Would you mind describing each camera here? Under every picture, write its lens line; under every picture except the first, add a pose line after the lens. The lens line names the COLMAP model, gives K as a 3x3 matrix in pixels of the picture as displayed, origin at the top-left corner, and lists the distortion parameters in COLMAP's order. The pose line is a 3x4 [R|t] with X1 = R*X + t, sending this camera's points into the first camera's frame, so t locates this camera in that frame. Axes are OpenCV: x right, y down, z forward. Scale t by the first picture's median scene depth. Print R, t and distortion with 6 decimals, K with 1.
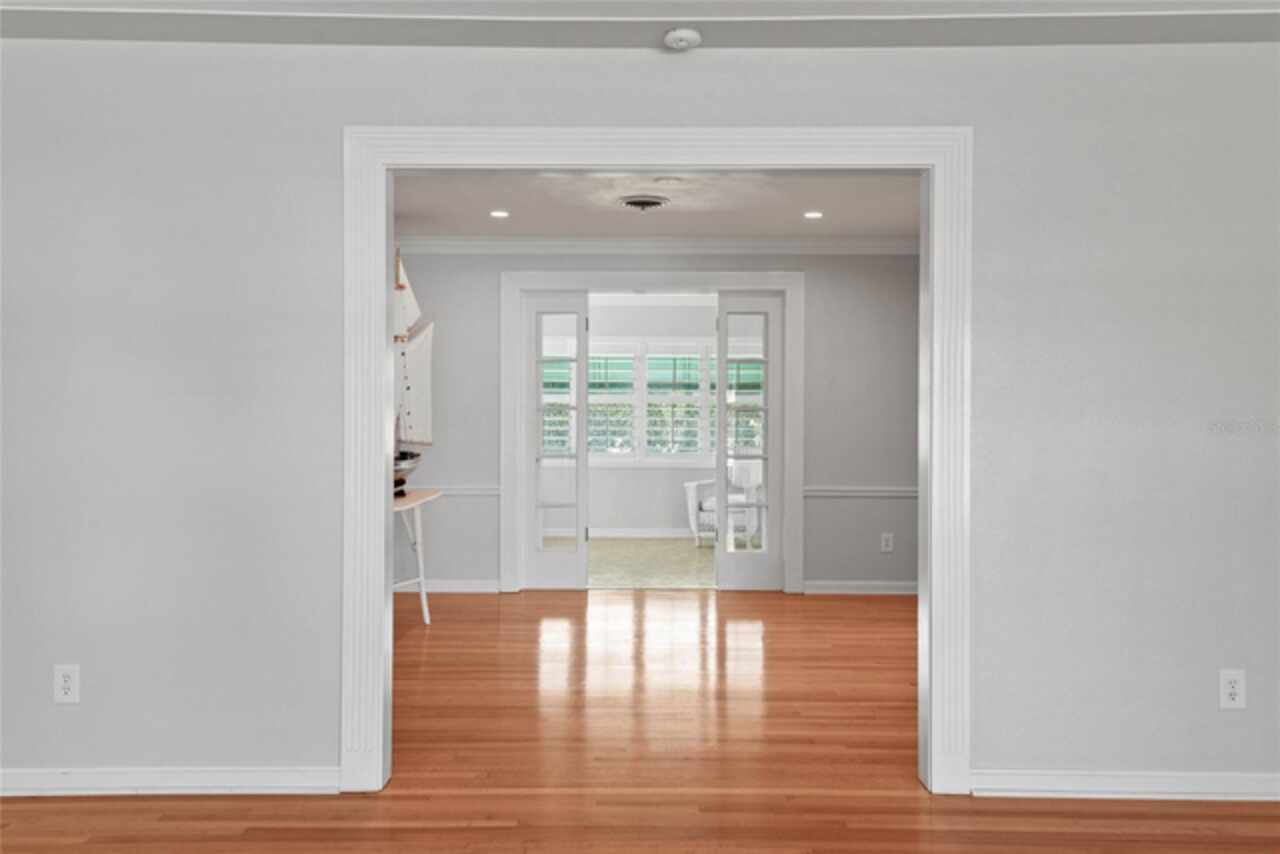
lens RADIAL K [[1151.2, 0, 640.0], [0, 1151.2, 427.0], [0, 0, 1]] dist [0.436680, -0.880519]
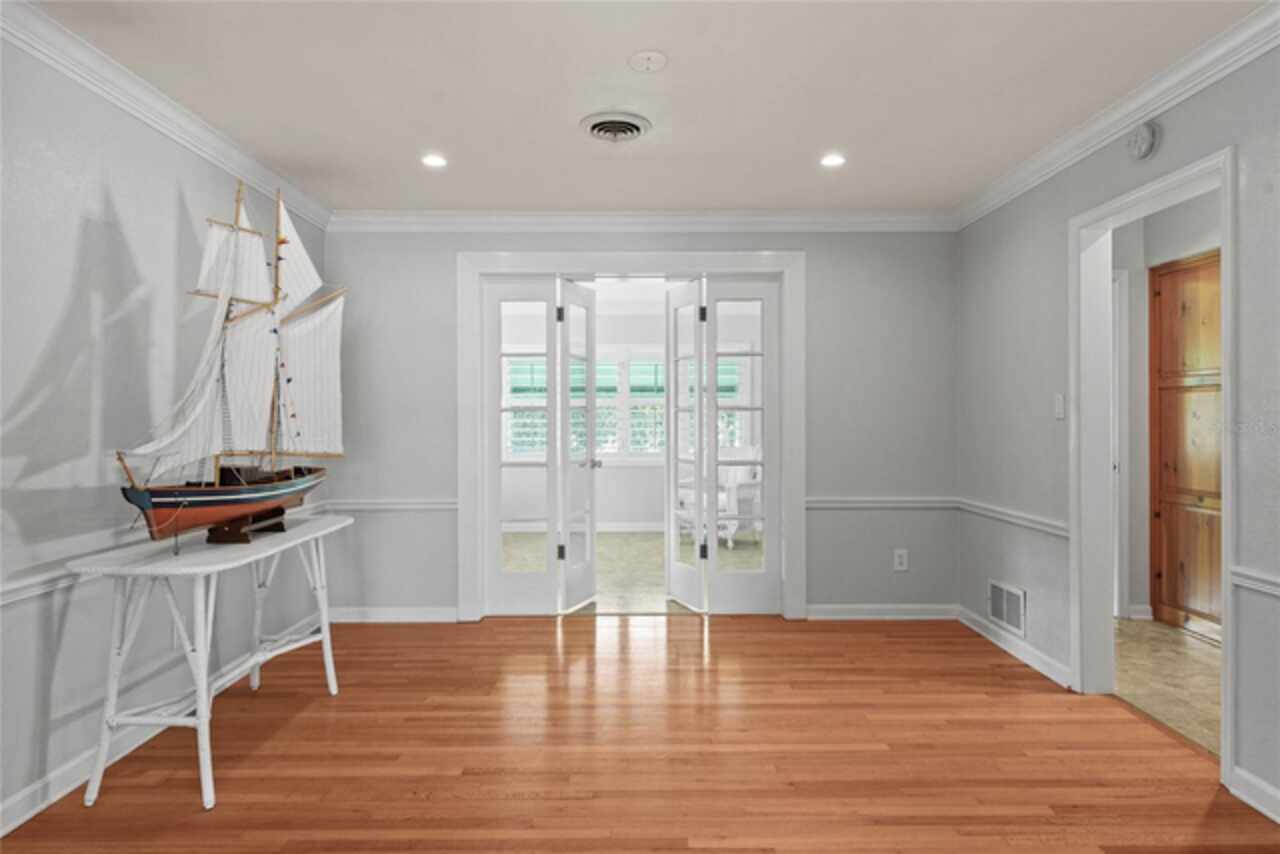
lens RADIAL K [[764.8, 0, 640.0], [0, 764.8, 427.0], [0, 0, 1]] dist [-0.000624, -0.000257]
pose [[0.999912, -0.007229, 0.011136, 0.010073], [0.007223, 0.999974, 0.000586, -0.002337], [-0.011140, -0.000506, 0.999938, 0.426878]]
